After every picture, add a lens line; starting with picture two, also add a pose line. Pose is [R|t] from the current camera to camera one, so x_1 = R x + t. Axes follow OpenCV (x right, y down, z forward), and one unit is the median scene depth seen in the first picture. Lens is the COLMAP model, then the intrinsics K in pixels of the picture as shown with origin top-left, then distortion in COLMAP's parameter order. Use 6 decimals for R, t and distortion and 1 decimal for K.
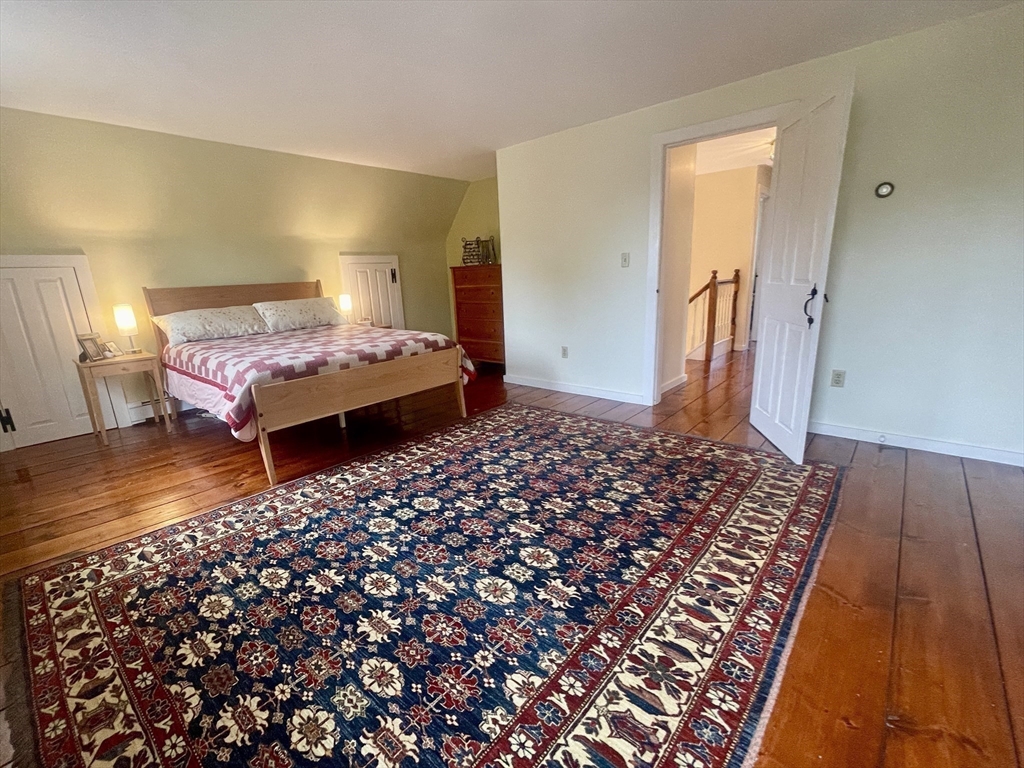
lens RADIAL K [[452.3, 0, 510.7], [0, 452.3, 385.5], [0, 0, 1]] dist [0.001833, 0.000042]
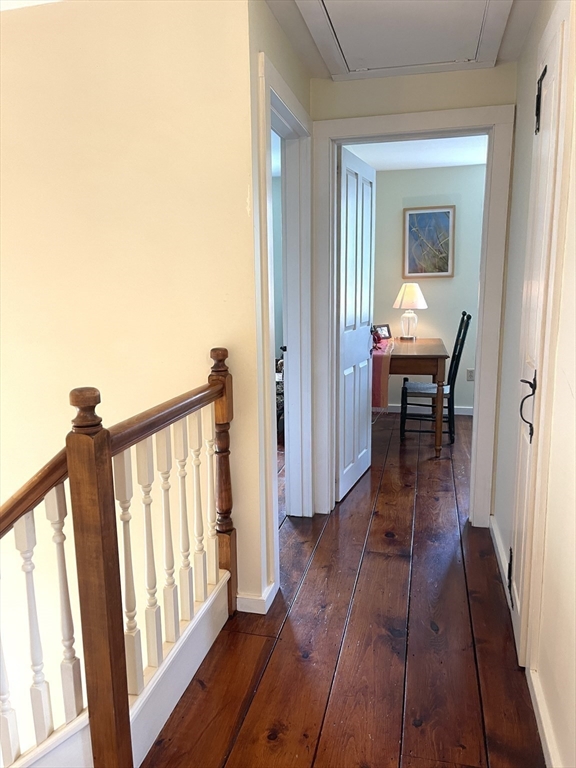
lens RADIAL K [[594.2, 0, 287.8], [0, 594.2, 386.1], [0, 0, 1]] dist [0.001051, 0.004395]
pose [[0.878972, -0.049358, 0.474313, 0.410710], [0.094009, 0.993046, -0.070873, -0.230945], [-0.467516, 0.106885, 0.877499, 0.748545]]
